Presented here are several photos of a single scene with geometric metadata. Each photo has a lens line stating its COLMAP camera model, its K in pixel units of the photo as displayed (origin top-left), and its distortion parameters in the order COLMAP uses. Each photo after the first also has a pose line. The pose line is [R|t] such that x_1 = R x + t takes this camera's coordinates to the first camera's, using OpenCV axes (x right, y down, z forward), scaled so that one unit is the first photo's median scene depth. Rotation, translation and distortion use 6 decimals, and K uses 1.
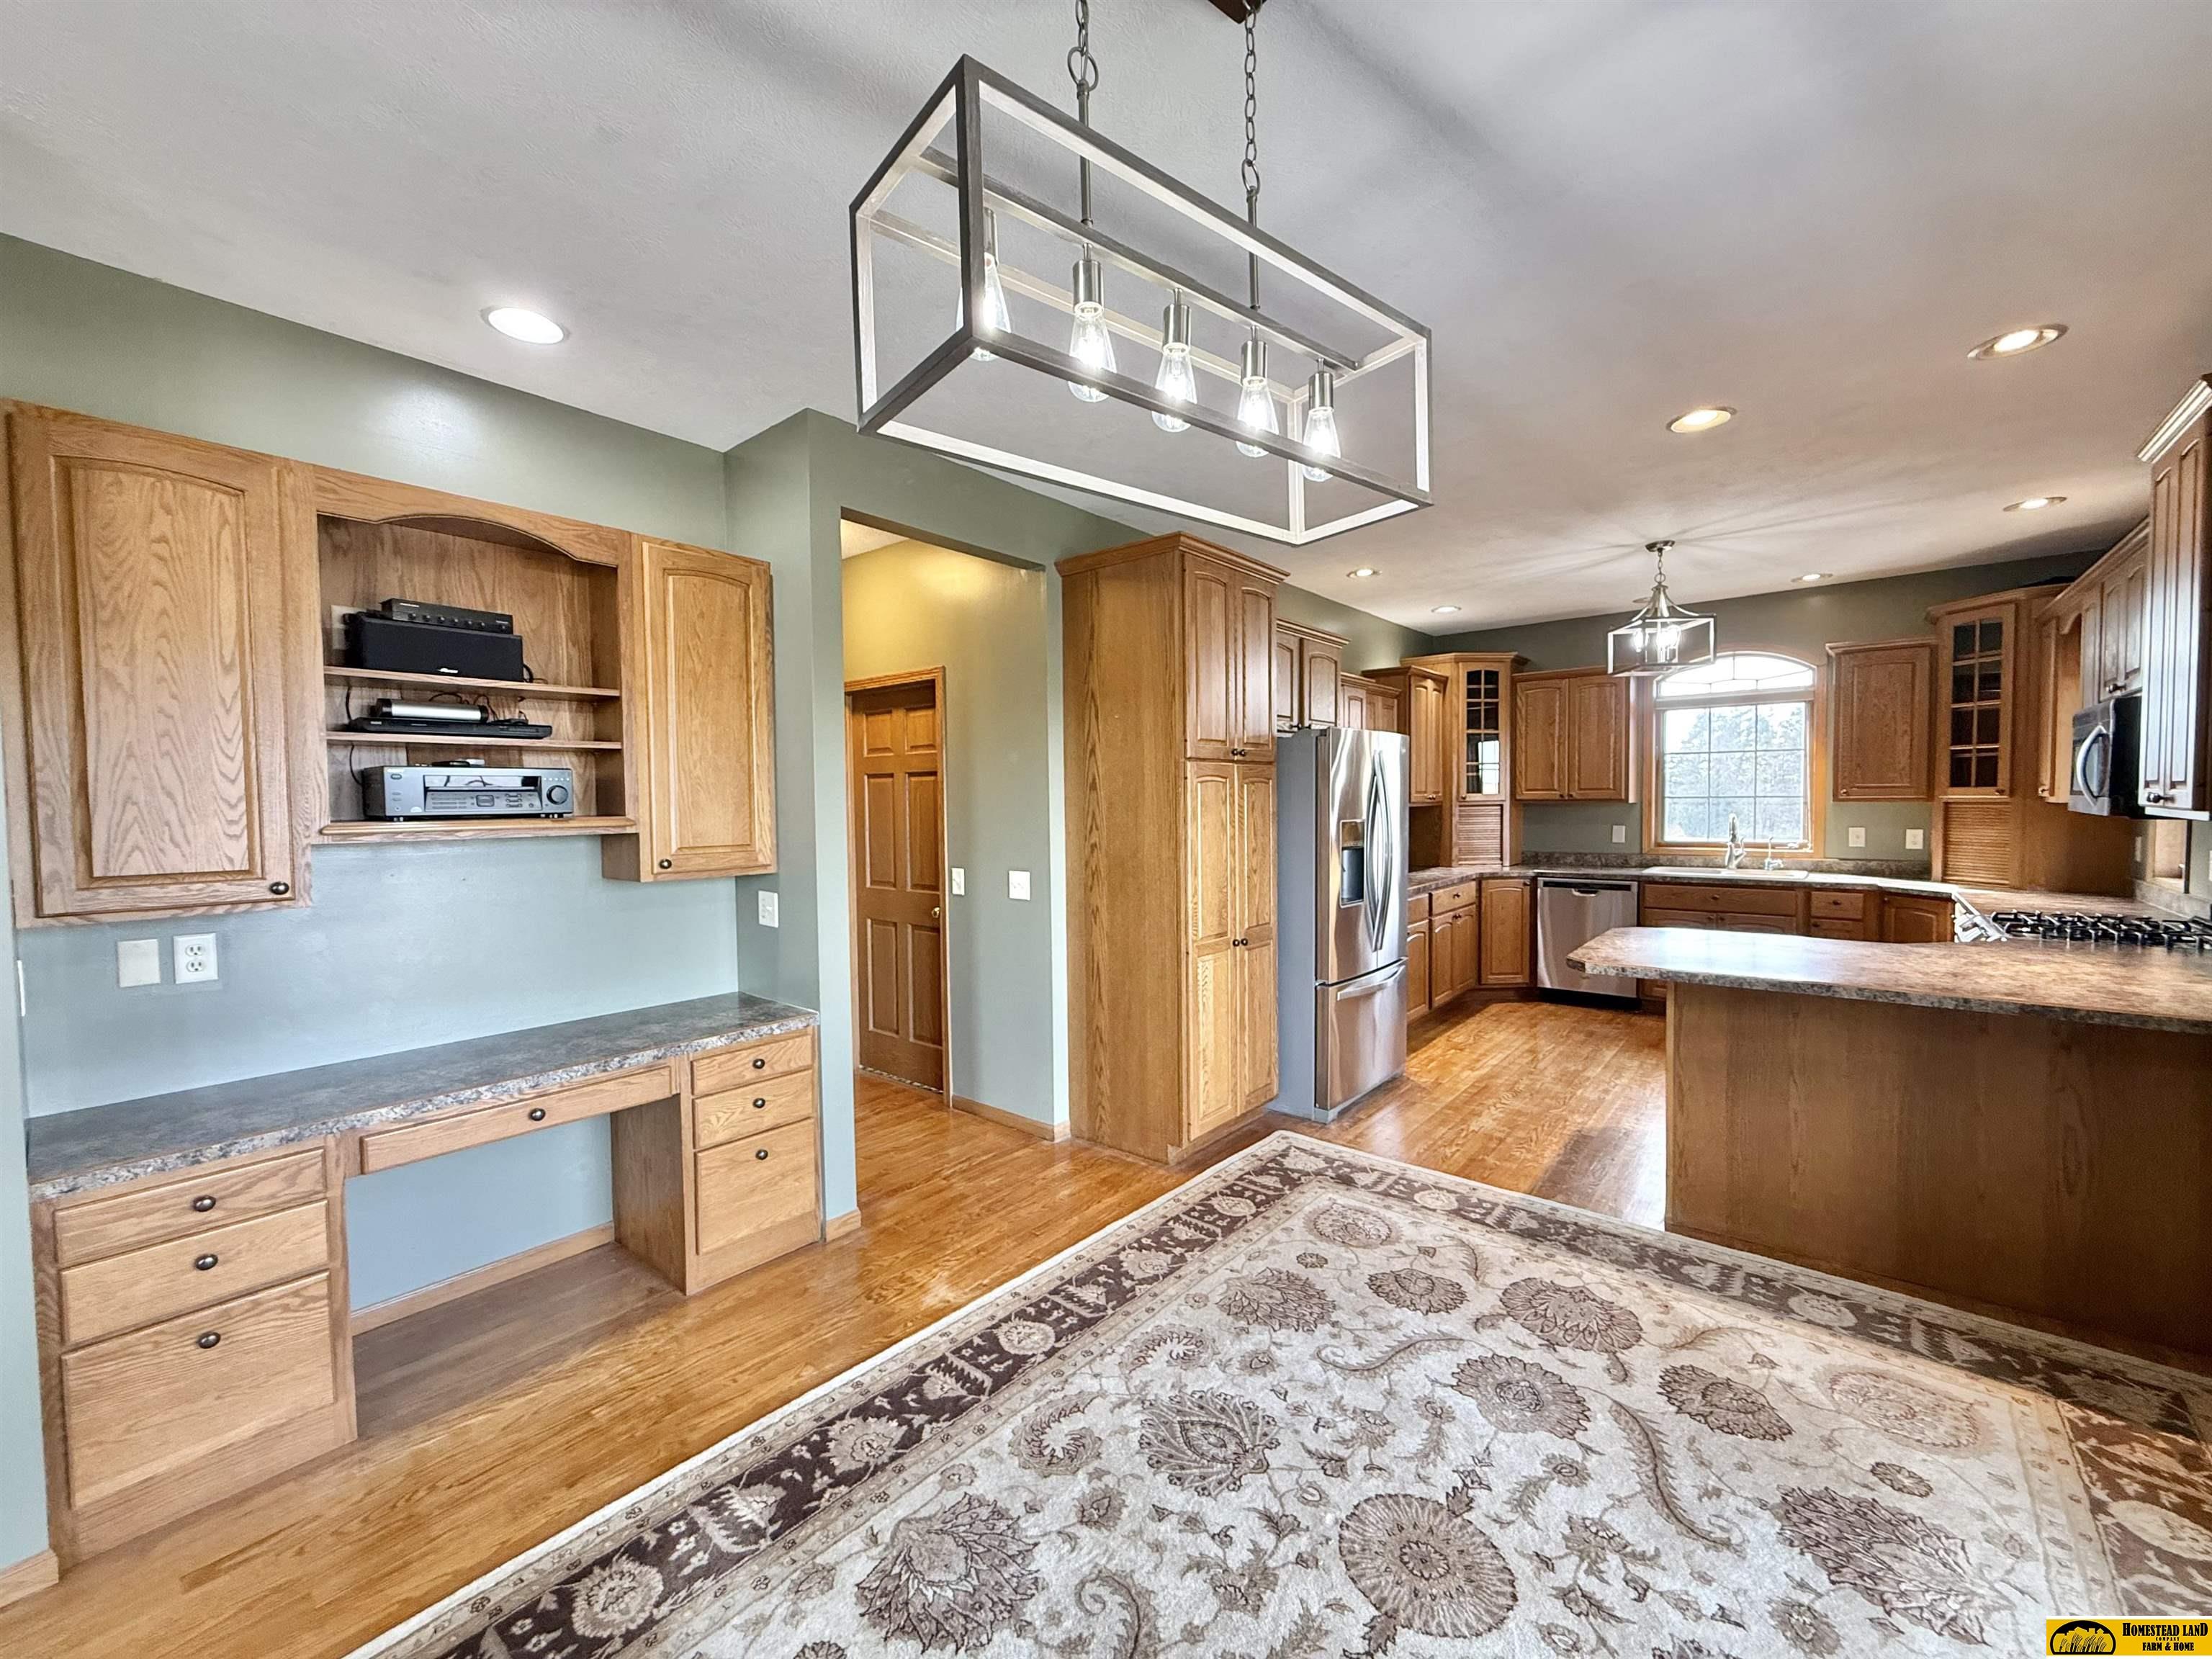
lens RADIAL K [[871.5, 0, 1112.8], [0, 871.5, 817.5], [0, 0, 1]] dist [-0.005584, -0.000604]
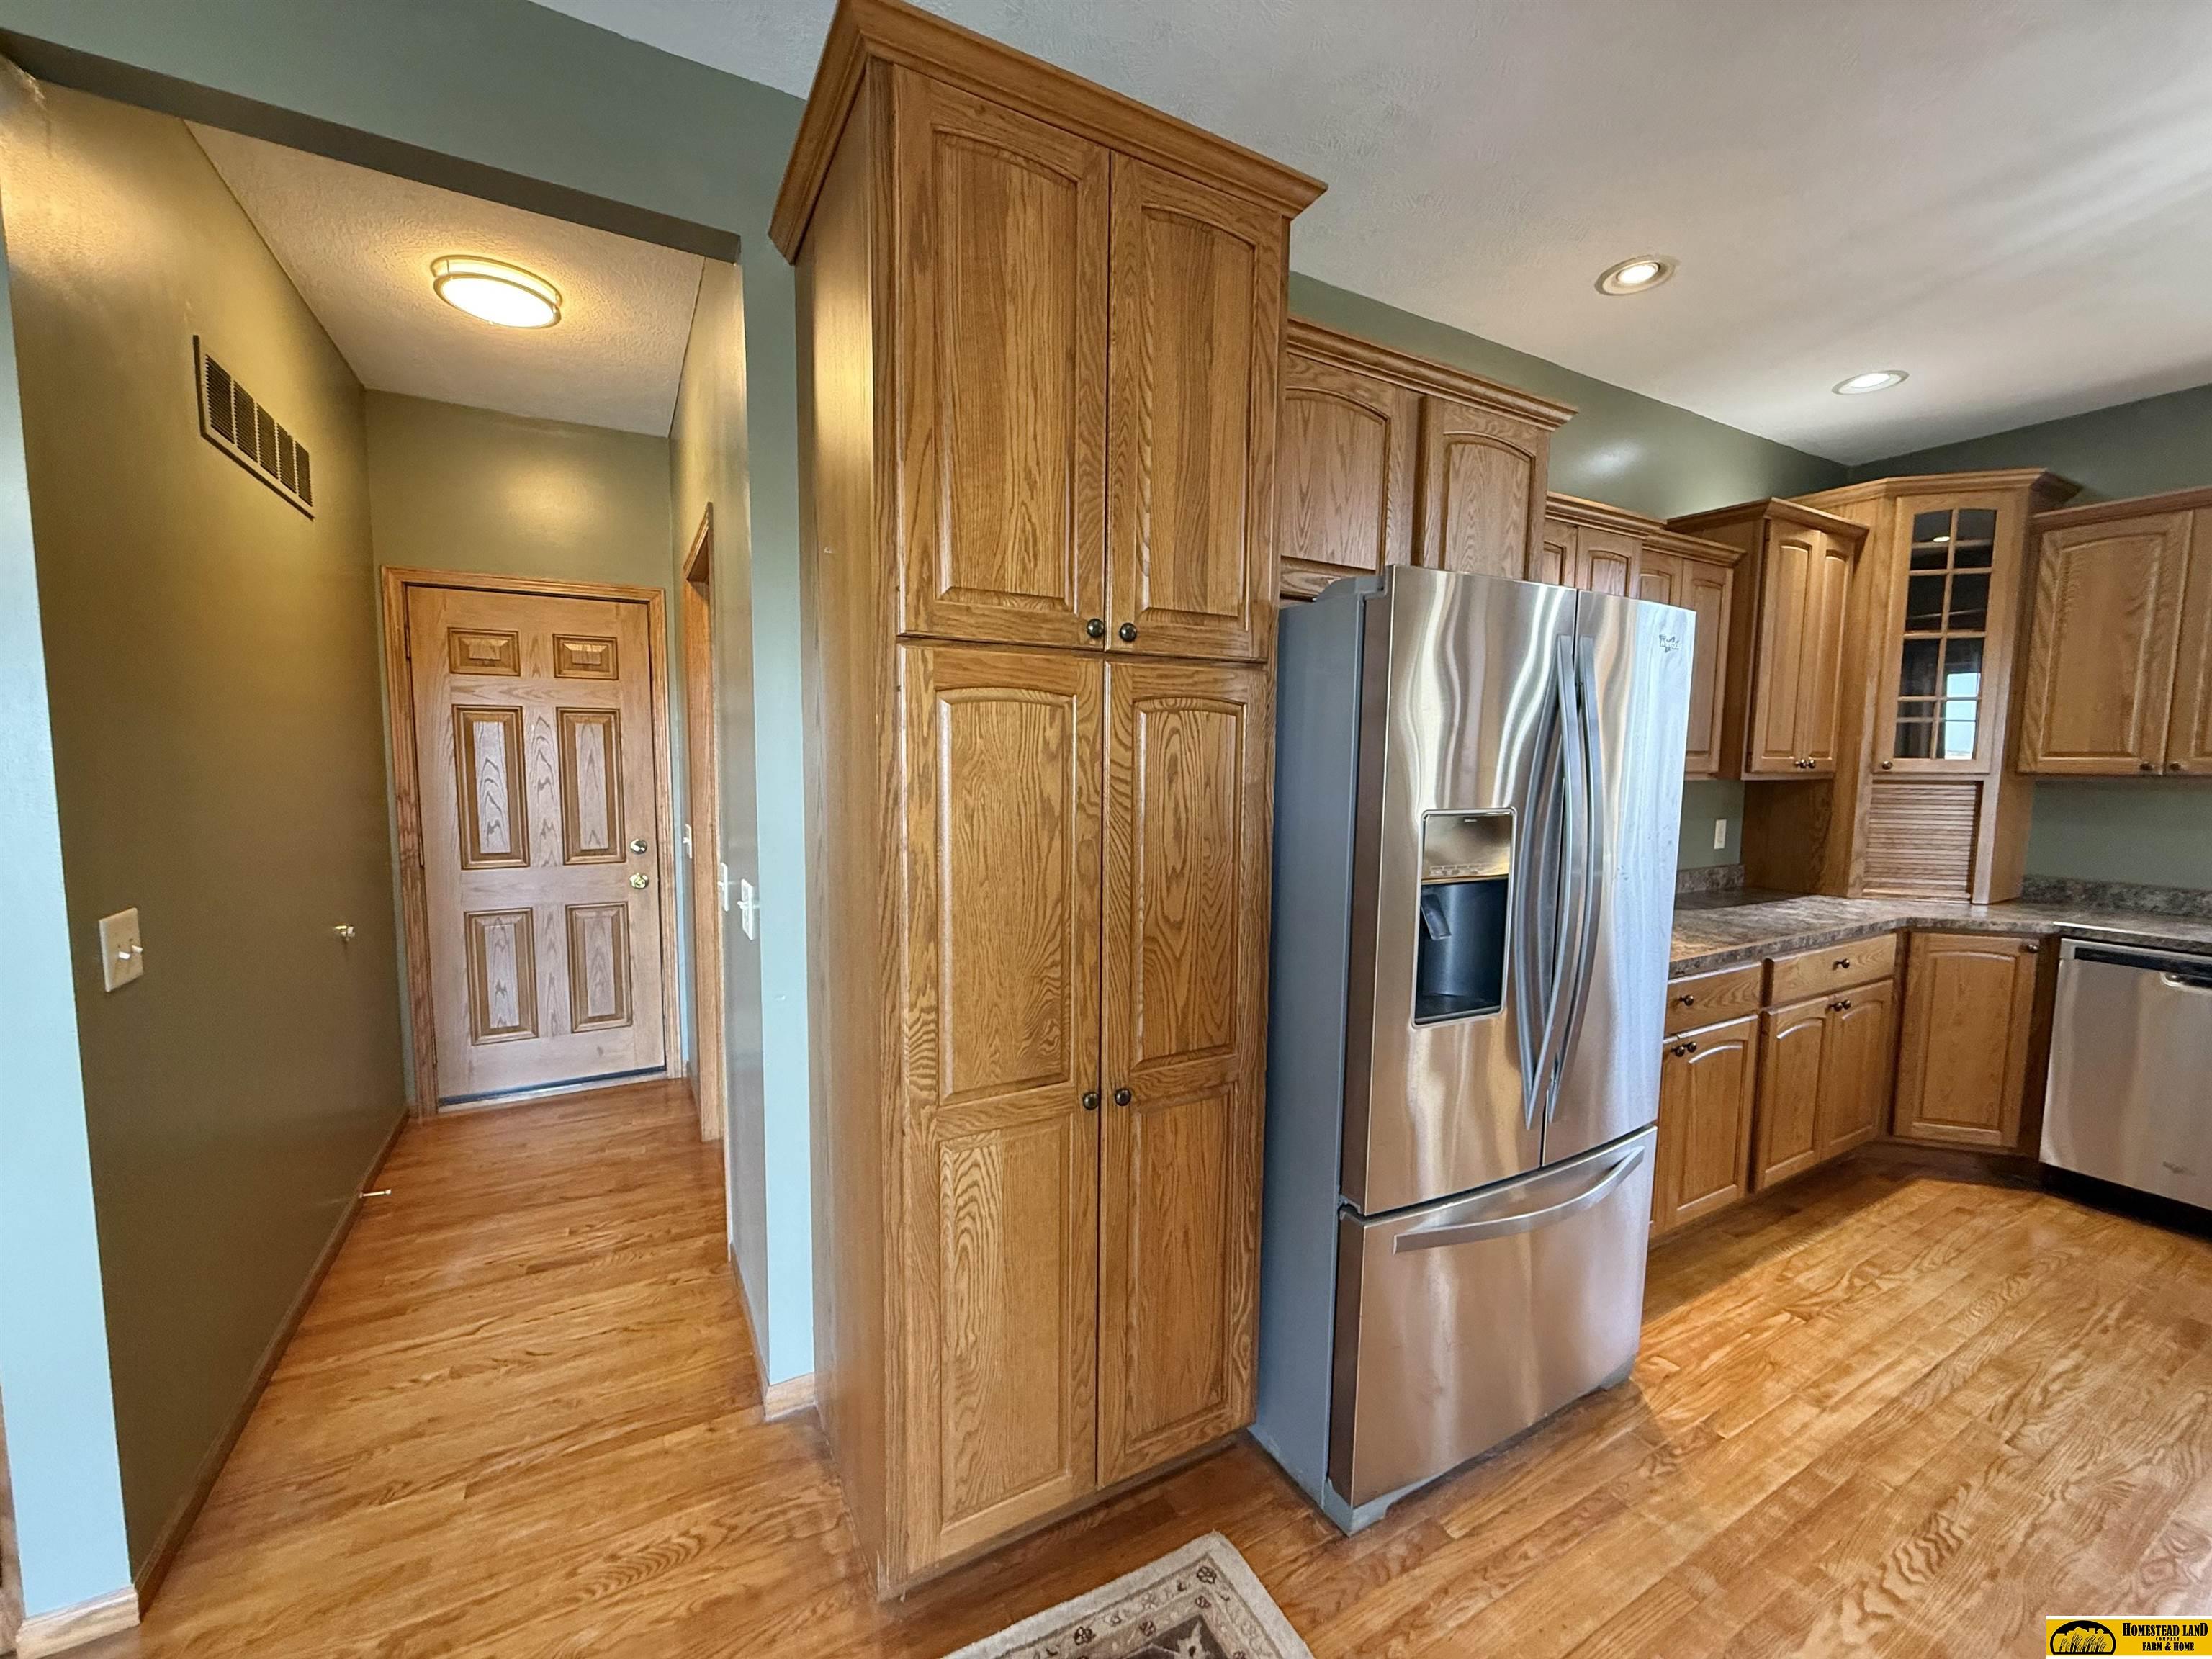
lens RADIAL K [[871.5, 0, 1099.6], [0, 871.5, 826.7], [0, 0, 1]] dist [-0.005584, -0.000604]
pose [[0.928065, 0.050481, -0.368981, 0.171943], [-0.028691, 0.997517, 0.064310, -0.006709], [0.371311, -0.049098, 0.927210, 0.370675]]
